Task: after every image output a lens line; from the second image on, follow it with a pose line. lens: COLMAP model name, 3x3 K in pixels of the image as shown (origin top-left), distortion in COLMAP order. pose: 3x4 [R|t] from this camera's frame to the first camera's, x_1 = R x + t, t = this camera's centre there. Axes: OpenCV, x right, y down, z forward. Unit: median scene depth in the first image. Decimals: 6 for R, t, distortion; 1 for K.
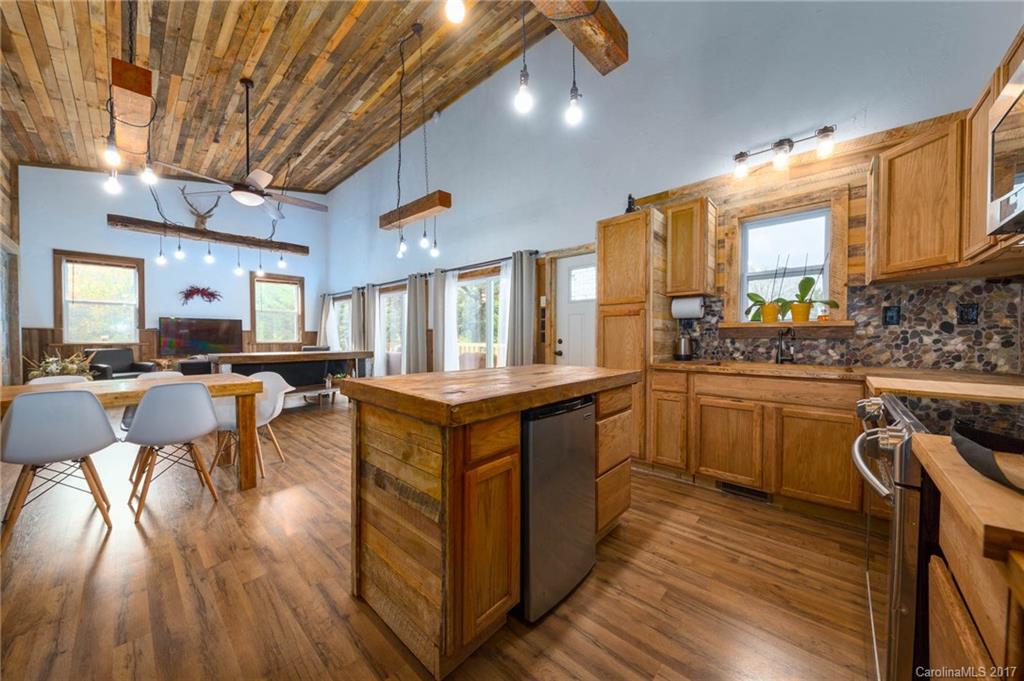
lens RADIAL K [[355.2, 0, 512.8], [0, 355.2, 339.6], [0, 0, 1]] dist [0.003151, -0.001204]
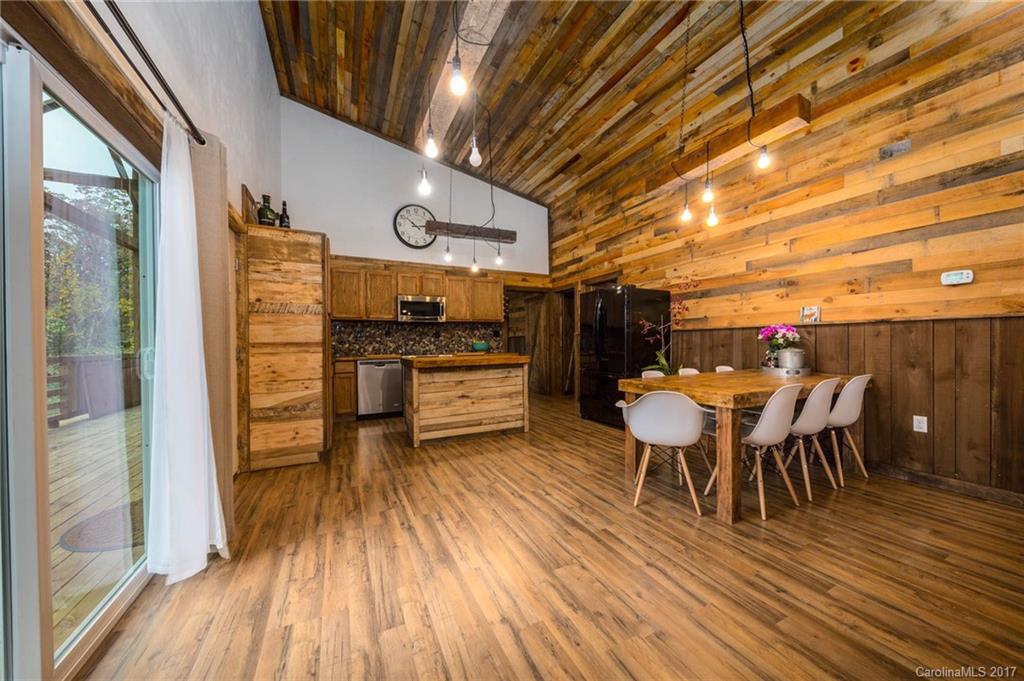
lens RADIAL K [[355.2, 0, 511.9], [0, 355.2, 344.4], [0, 0, 1]] dist [0.003151, -0.001204]
pose [[-0.928757, 0.006474, 0.370632, -0.812067], [0.011808, 0.999857, 0.012124, -0.011607], [-0.370501, 0.015637, -0.928700, 2.166559]]
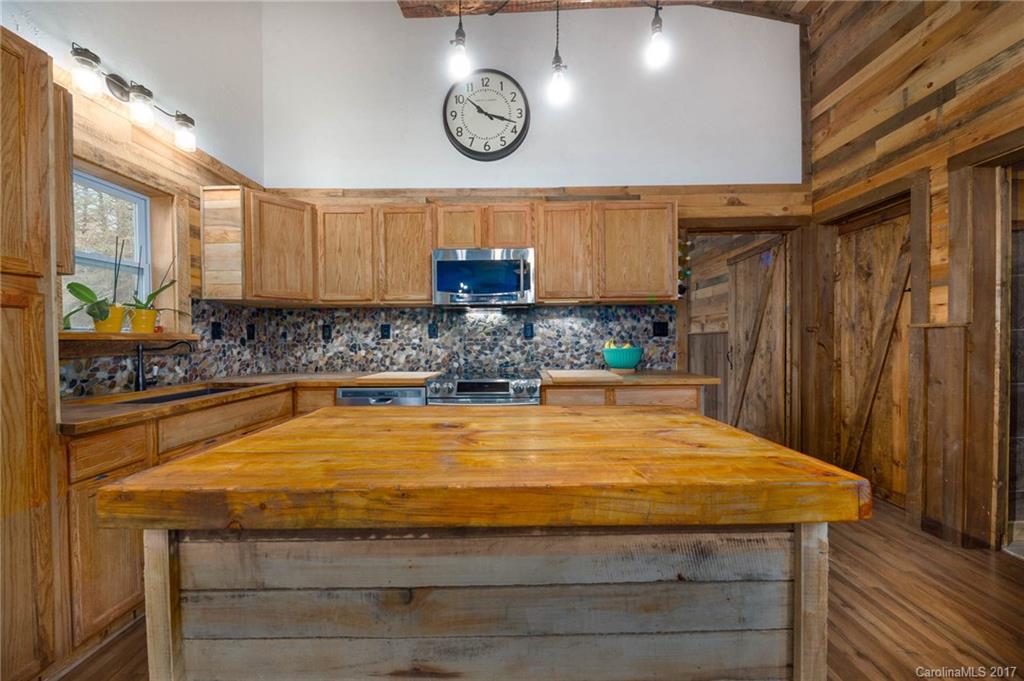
lens RADIAL K [[355.2, 0, 511.4], [0, 355.2, 343.4], [0, 0, 1]] dist [0.003151, -0.001204]
pose [[-0.658590, -0.005207, 0.752484, -0.334521], [0.012874, 0.999752, 0.018186, -0.036246], [-0.752392, 0.021664, -0.658359, 1.016308]]
